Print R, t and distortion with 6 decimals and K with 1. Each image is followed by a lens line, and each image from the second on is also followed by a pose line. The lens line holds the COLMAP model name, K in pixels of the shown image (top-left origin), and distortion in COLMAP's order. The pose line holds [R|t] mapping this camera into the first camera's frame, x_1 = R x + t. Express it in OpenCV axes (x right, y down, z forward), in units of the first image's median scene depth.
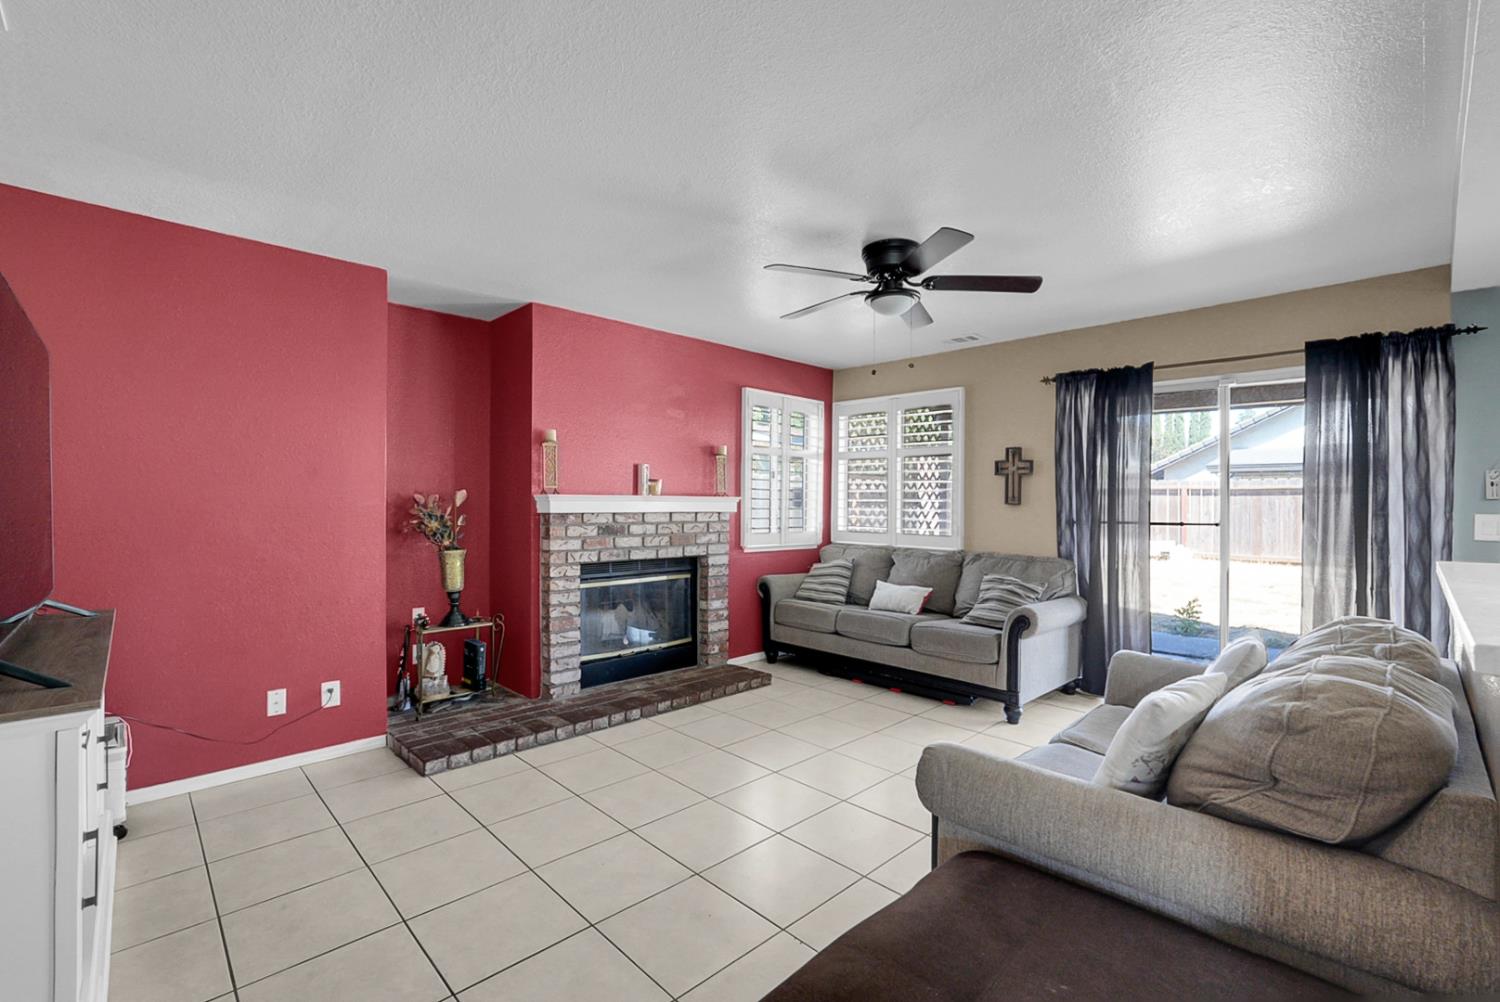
lens RADIAL K [[671.1, 0, 753.8], [0, 671.1, 505.7], [0, 0, 1]] dist [-0.010642, 0.005829]
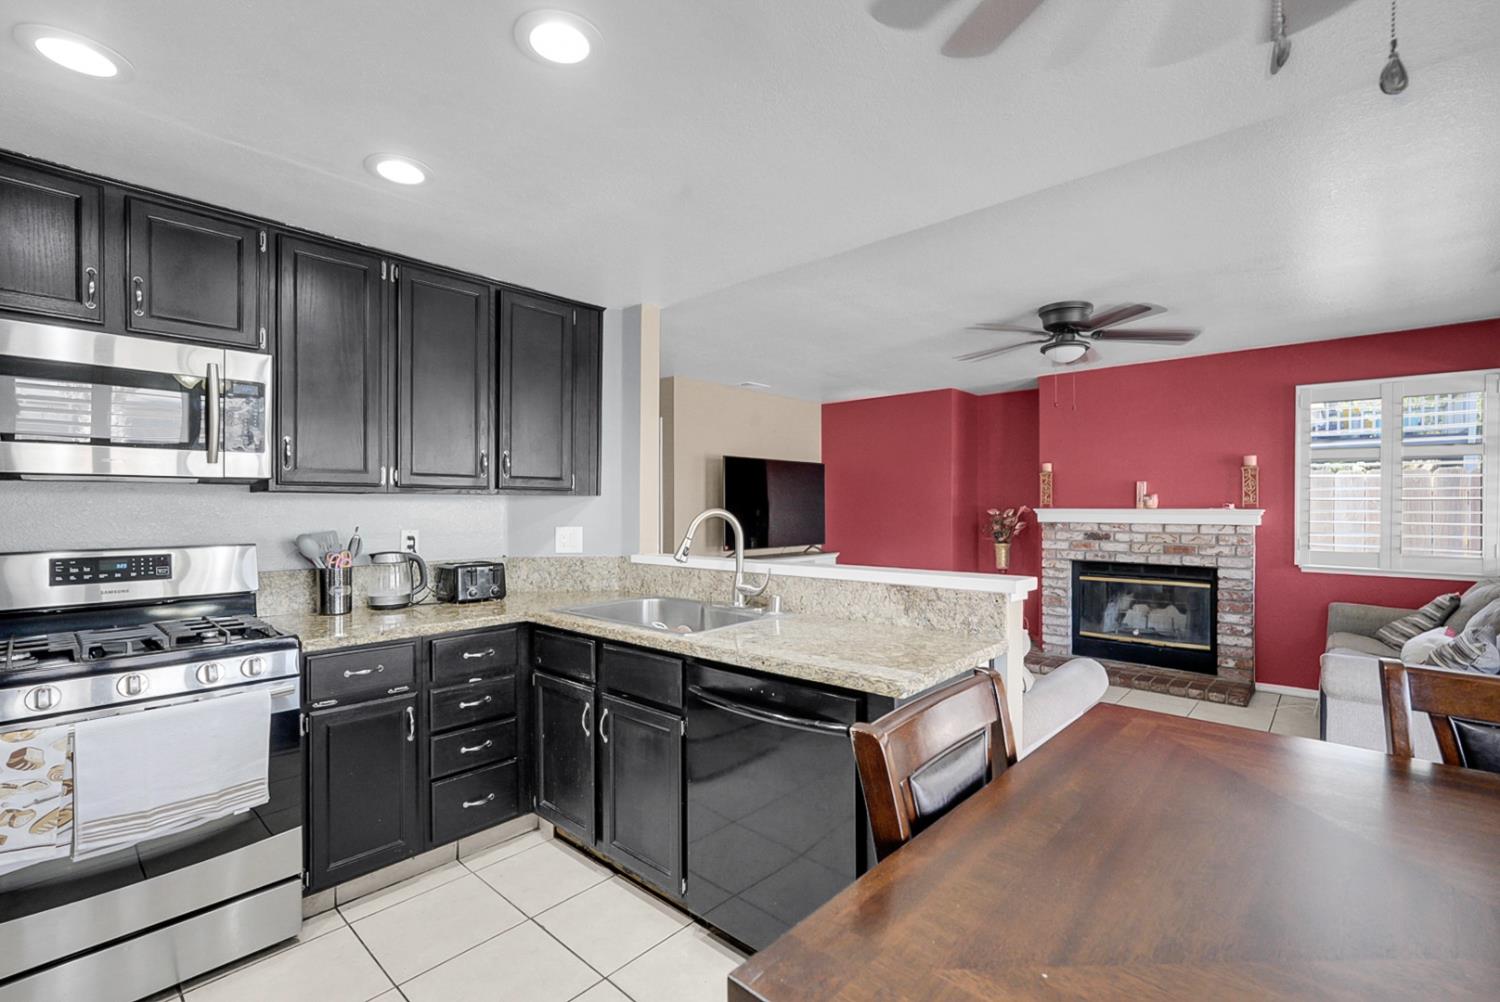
lens RADIAL K [[671.1, 0, 742.9], [0, 671.1, 514.0], [0, 0, 1]] dist [-0.010642, 0.005829]
pose [[0.043096, 0.005001, -0.999058, 1.002788], [-0.002168, 0.999986, 0.004912, -0.010768], [0.999069, 0.001954, 0.043106, 0.268736]]
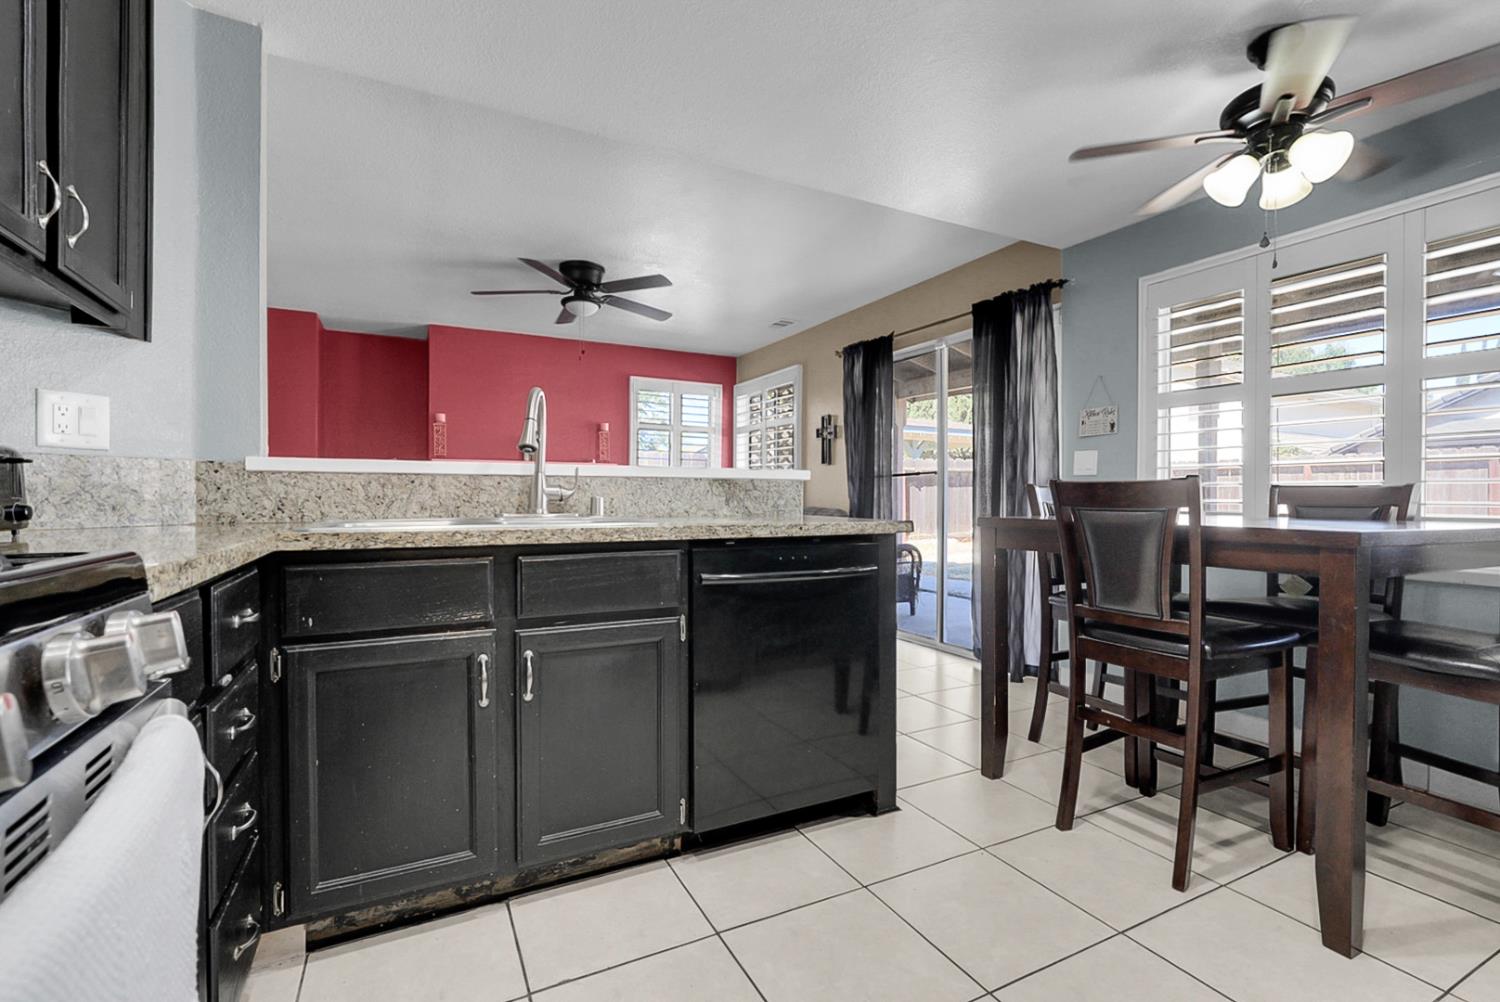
lens RADIAL K [[671.1, 0, 762.2], [0, 671.1, 503.6], [0, 0, 1]] dist [-0.010642, 0.005829]
pose [[0.954526, 0.000964, -0.298125, 0.696536], [-0.000108, 0.999996, 0.002885, 0.066036], [0.298126, -0.002722, 0.954523, -0.128224]]
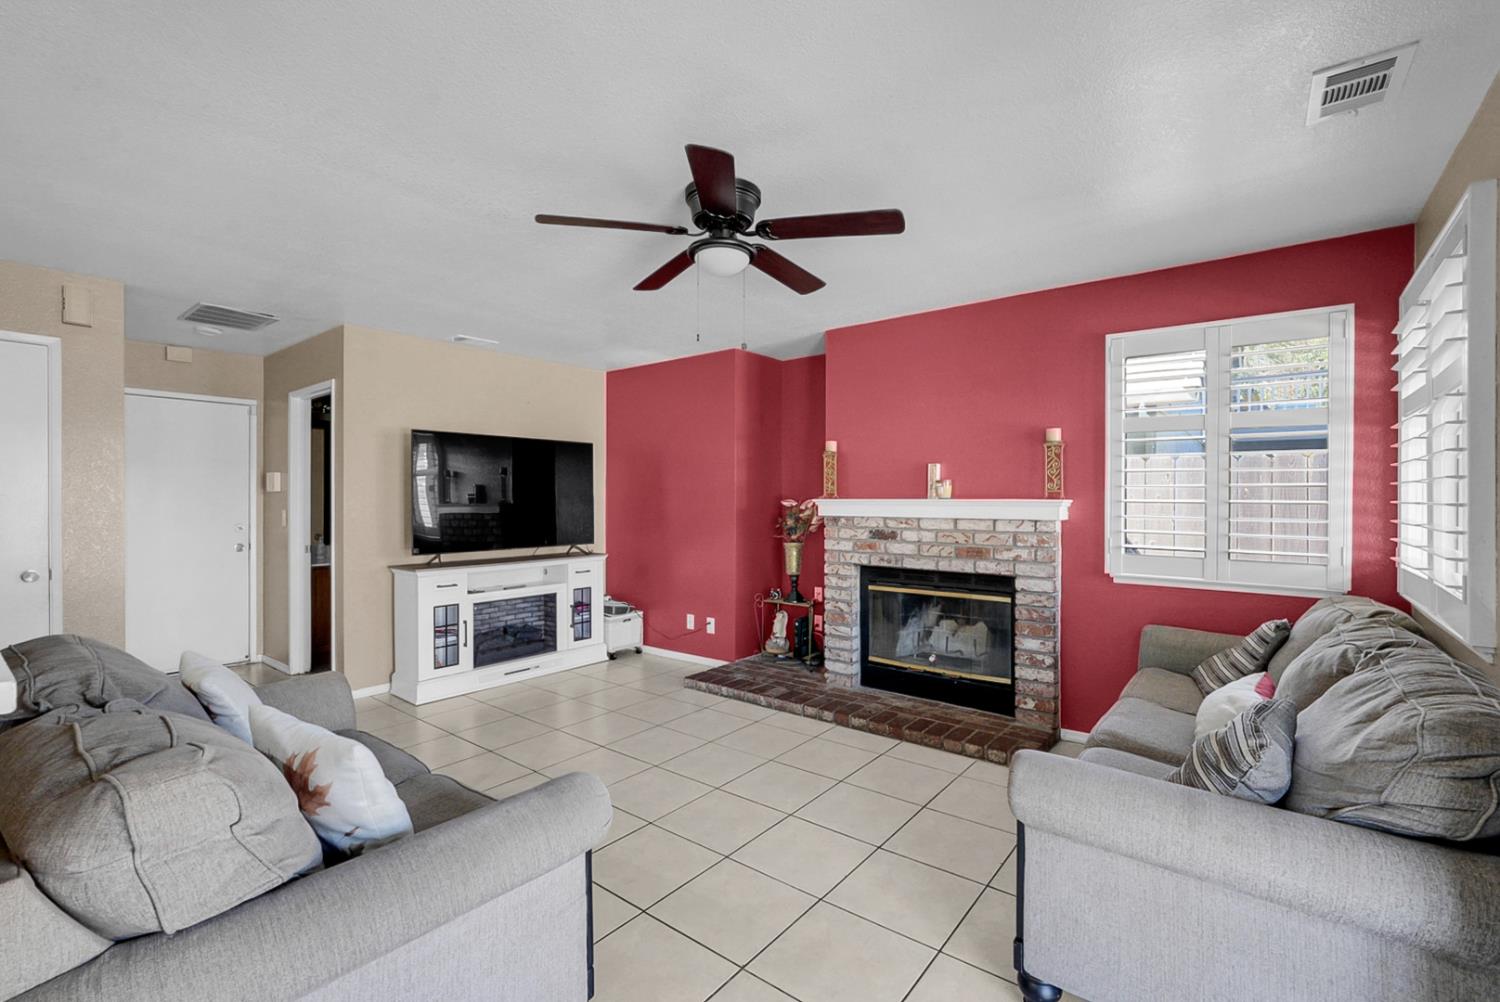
lens RADIAL K [[671.1, 0, 750.6], [0, 671.1, 503.6], [0, 0, 1]] dist [-0.010642, 0.005829]
pose [[0.112767, 0.002754, -0.993618, 0.723623], [-0.002638, 0.999993, 0.002472, -0.010751], [0.993618, 0.002343, 0.112774, 0.681381]]
